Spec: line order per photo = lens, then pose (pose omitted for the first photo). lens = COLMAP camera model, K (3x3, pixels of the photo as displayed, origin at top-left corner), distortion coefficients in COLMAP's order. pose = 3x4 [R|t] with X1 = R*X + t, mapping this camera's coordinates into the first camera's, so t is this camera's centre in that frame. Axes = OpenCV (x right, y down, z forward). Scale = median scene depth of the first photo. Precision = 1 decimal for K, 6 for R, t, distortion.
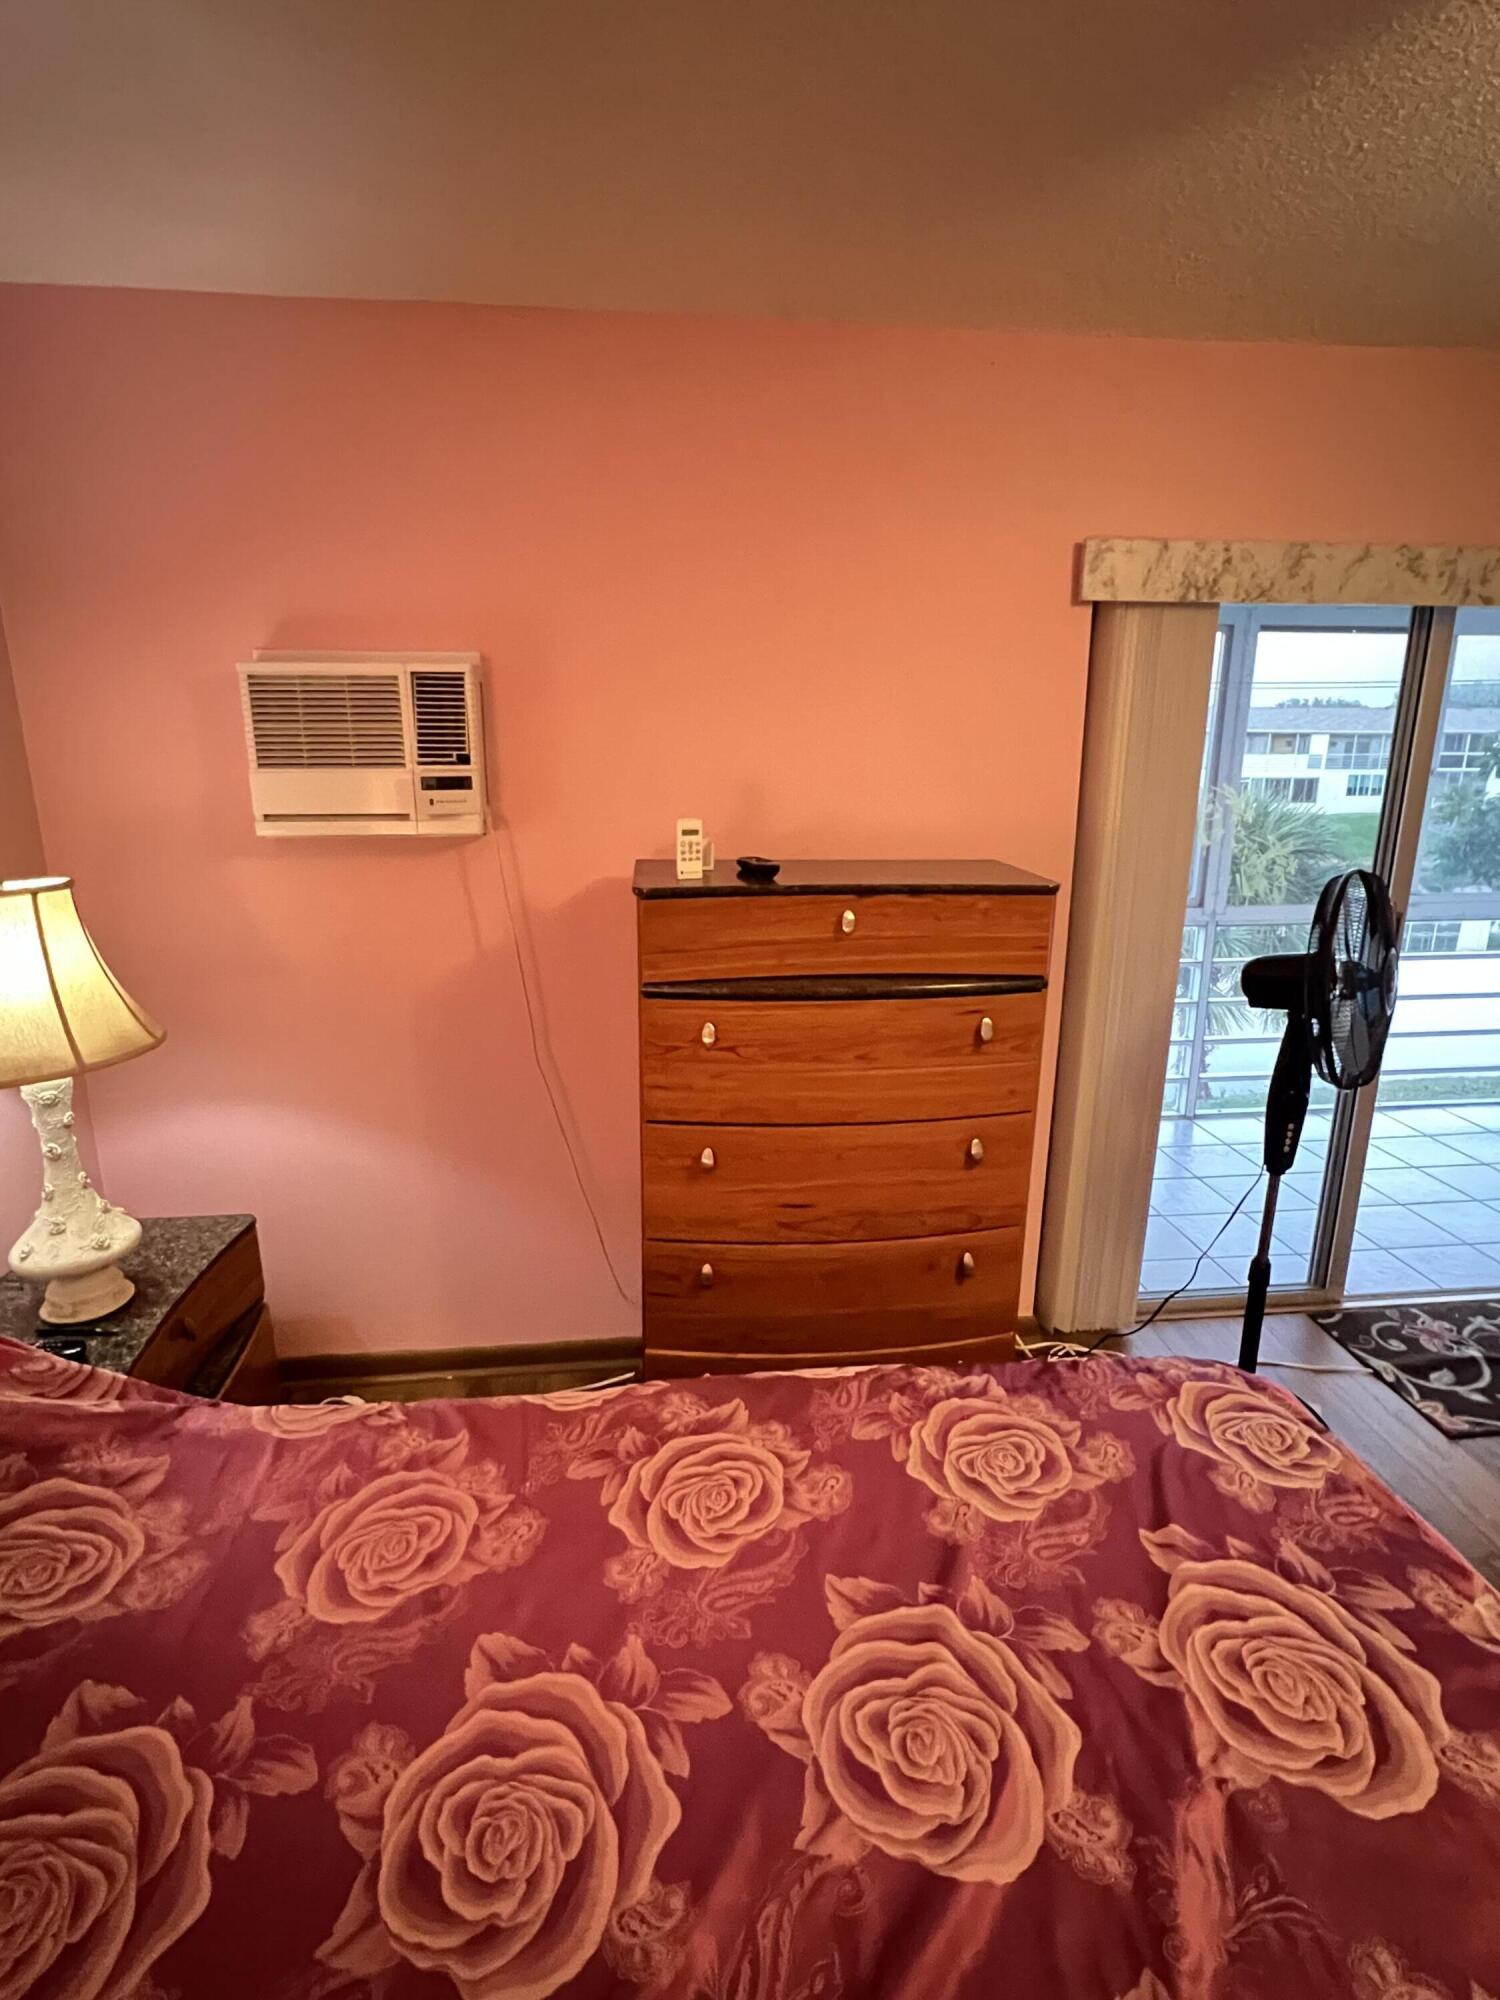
lens RADIAL K [[981.2, 0, 746.8], [0, 981.2, 1005.0], [0, 0, 1]] dist [0.000198, -0.000084]
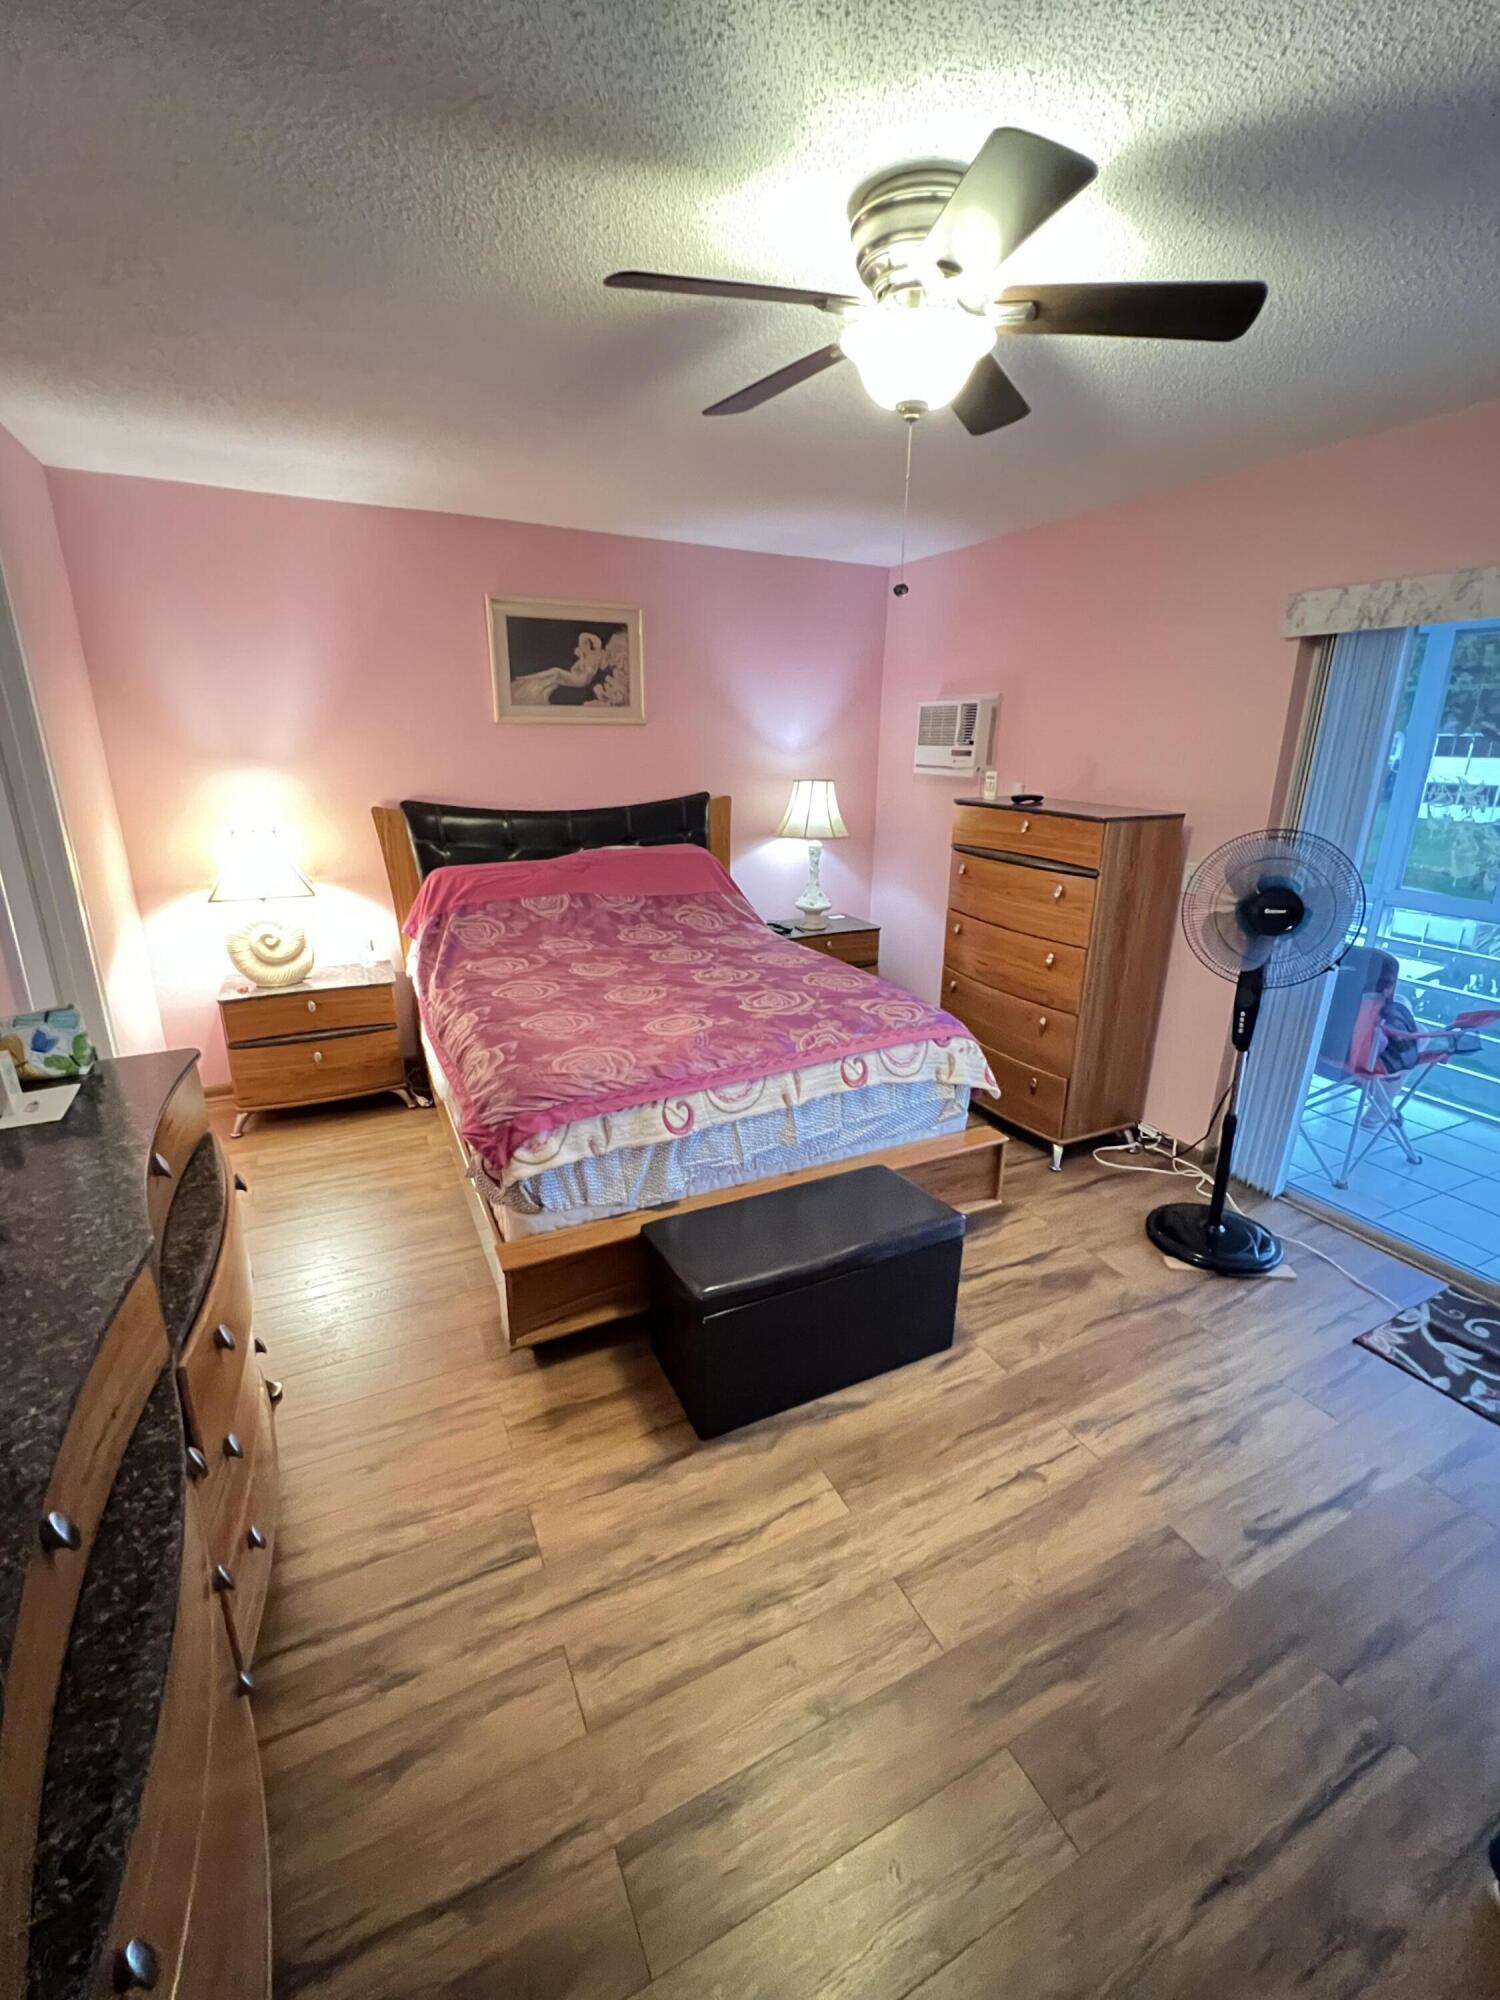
lens RADIAL K [[807.7, 0, 749.6], [0, 807.7, 989.0], [0, 0, 1]] dist [-0.000426, 0.000081]
pose [[0.353454, 0.285923, -0.890684, 1.283766], [-0.246349, 0.946984, 0.206236, 0.024217], [0.902431, 0.146525, 0.405153, -0.111141]]
